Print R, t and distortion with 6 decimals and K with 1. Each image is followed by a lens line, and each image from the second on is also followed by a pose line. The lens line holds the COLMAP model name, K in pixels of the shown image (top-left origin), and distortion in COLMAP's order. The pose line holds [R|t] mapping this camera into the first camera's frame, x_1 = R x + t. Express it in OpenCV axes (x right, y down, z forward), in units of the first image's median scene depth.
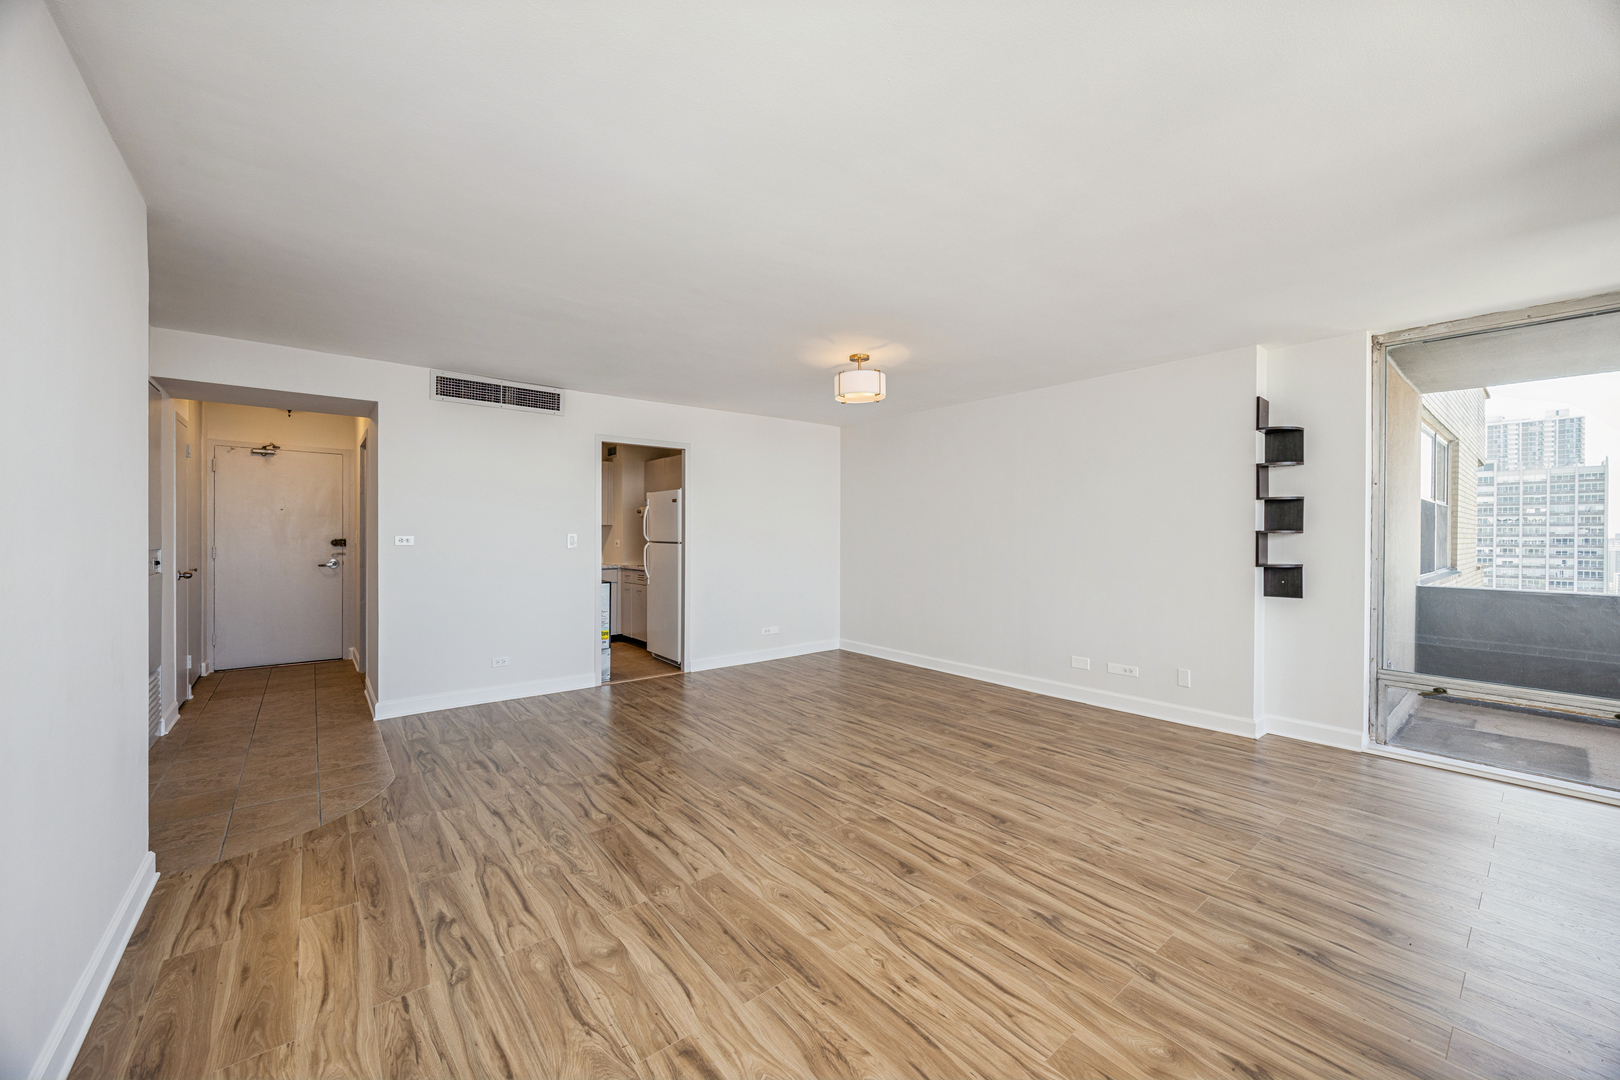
lens RADIAL K [[611.5, 0, 805.0], [0, 611.5, 539.8], [0, 0, 1]] dist [-0.001080, -0.000063]
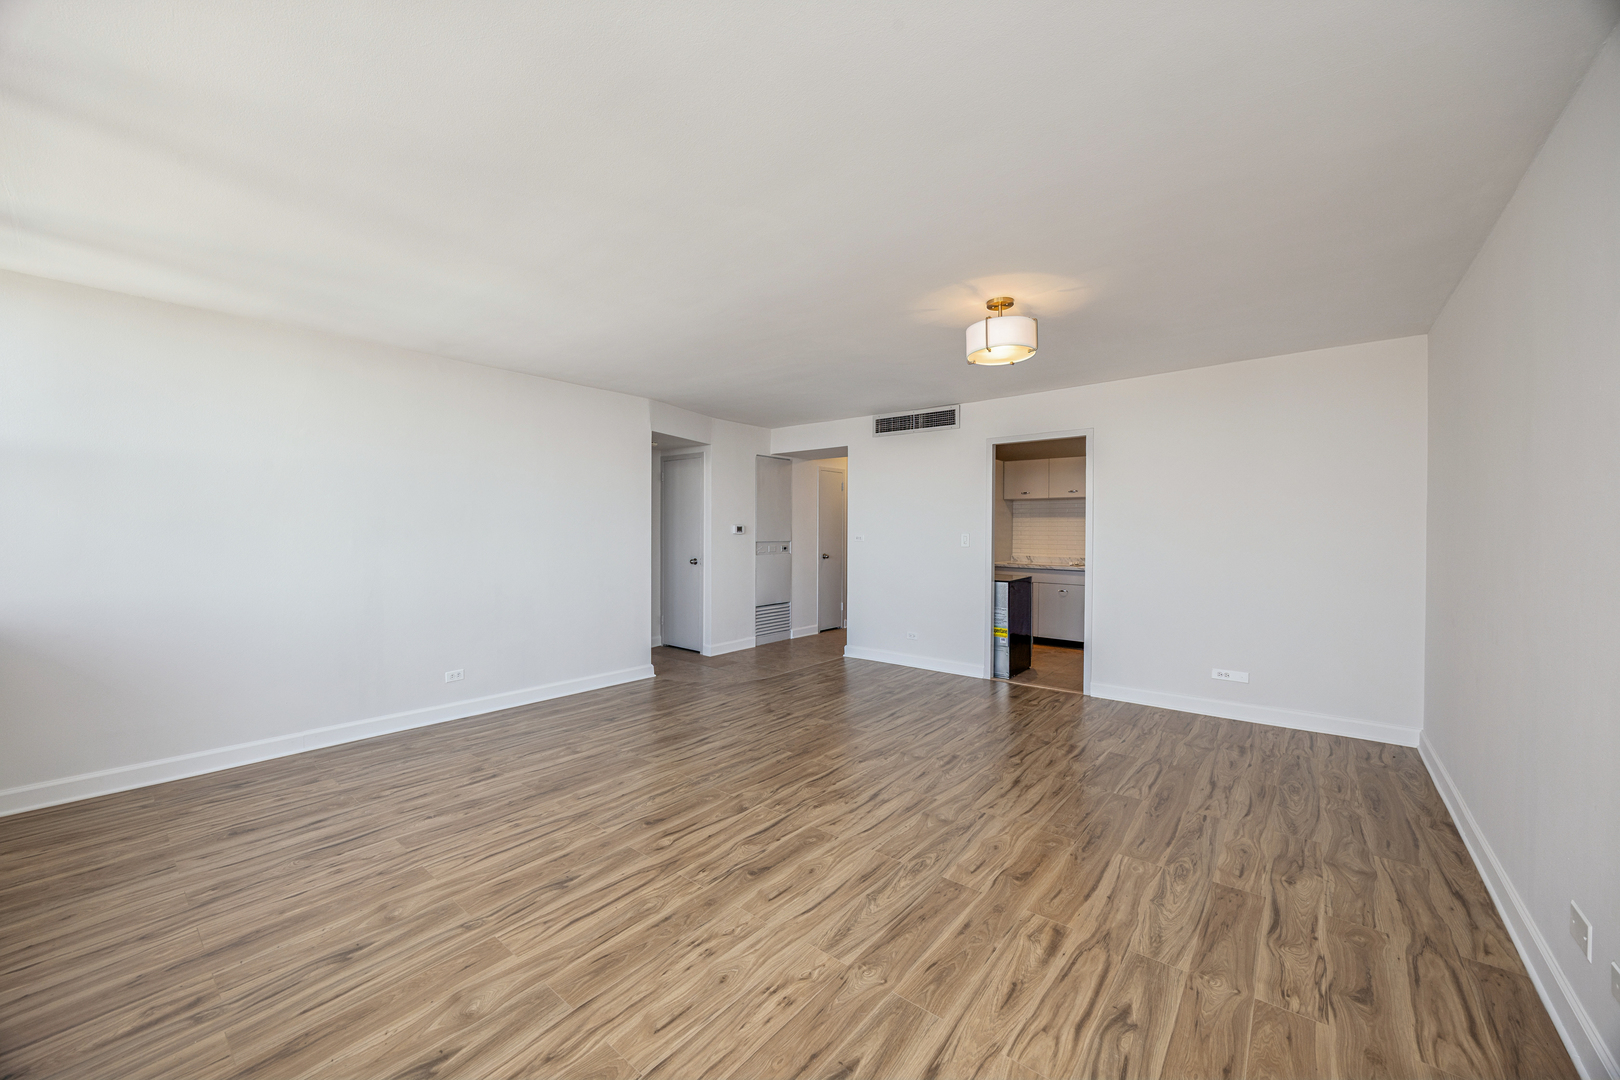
lens RADIAL K [[611.5, 0, 805.0], [0, 611.5, 539.8], [0, 0, 1]] dist [-0.001080, -0.000063]
pose [[0.200276, 0.008457, -0.979703, 1.150558], [-0.010659, 0.999922, 0.006453, -0.006180], [0.979682, 0.009151, 0.200351, 0.887283]]
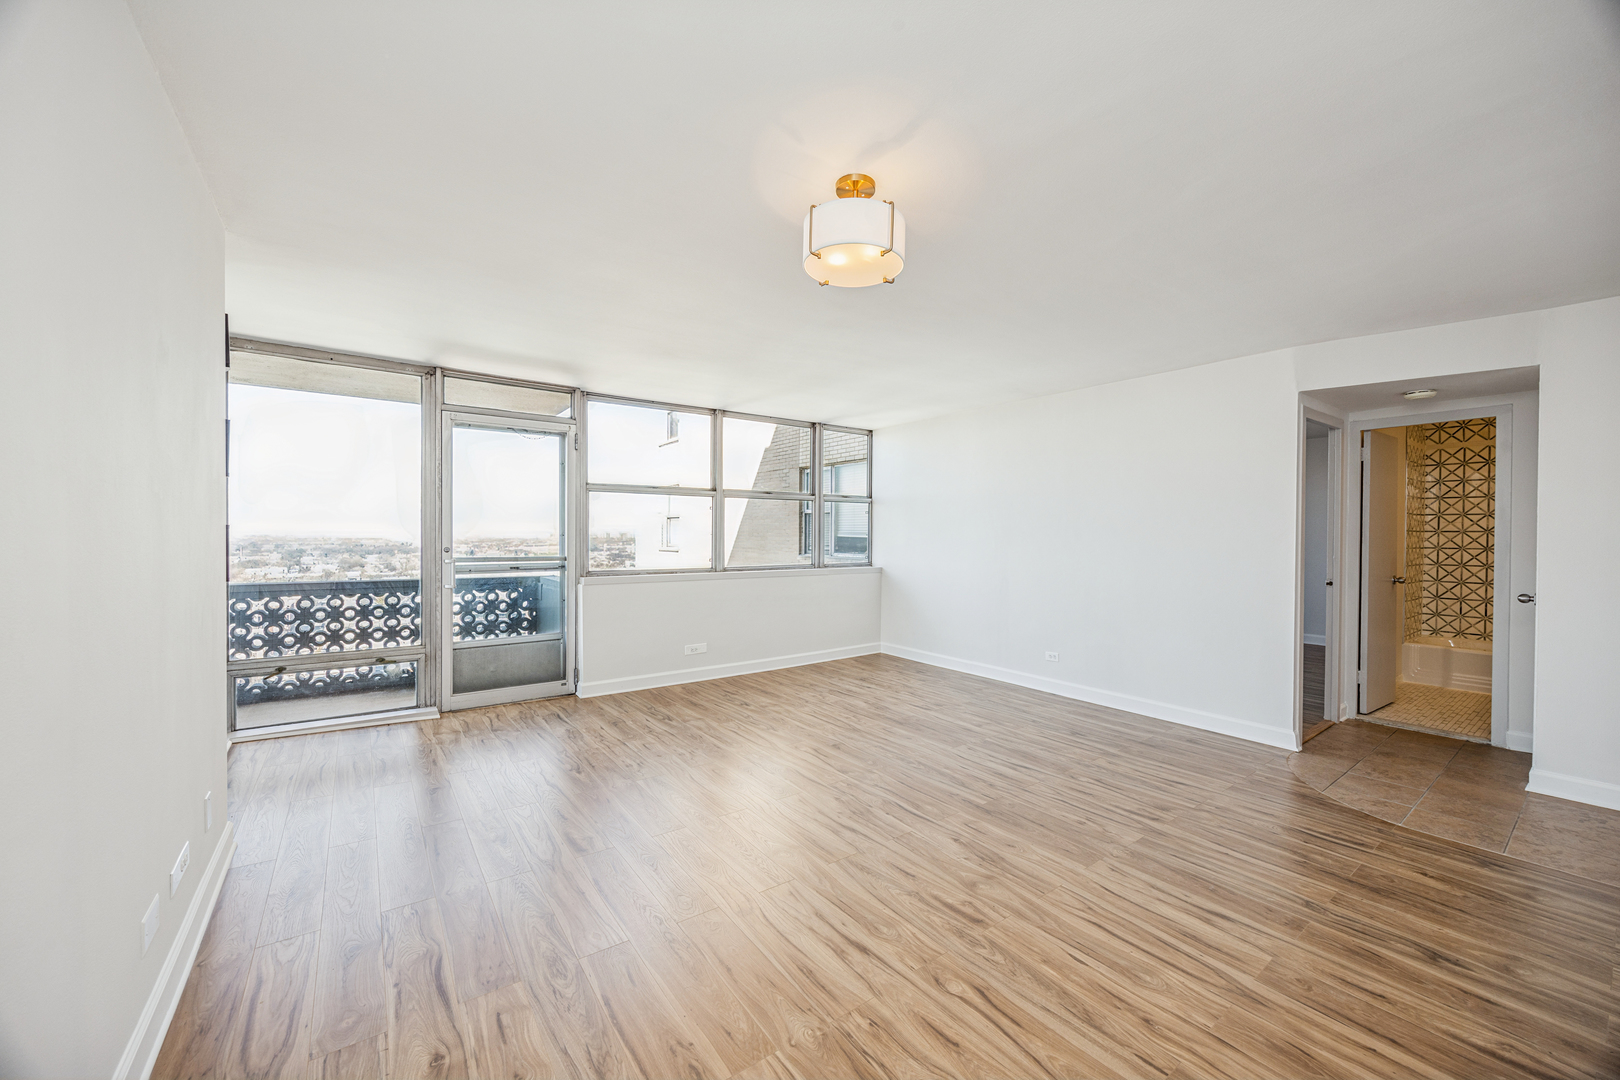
lens RADIAL K [[611.5, 0, 805.0], [0, 611.5, 539.8], [0, 0, 1]] dist [-0.001080, -0.000063]
pose [[-0.998677, -0.013998, 0.049484, 0.149611], [-0.013104, 0.999746, 0.018354, -0.022724], [-0.049728, 0.017681, -0.998606, 2.192045]]
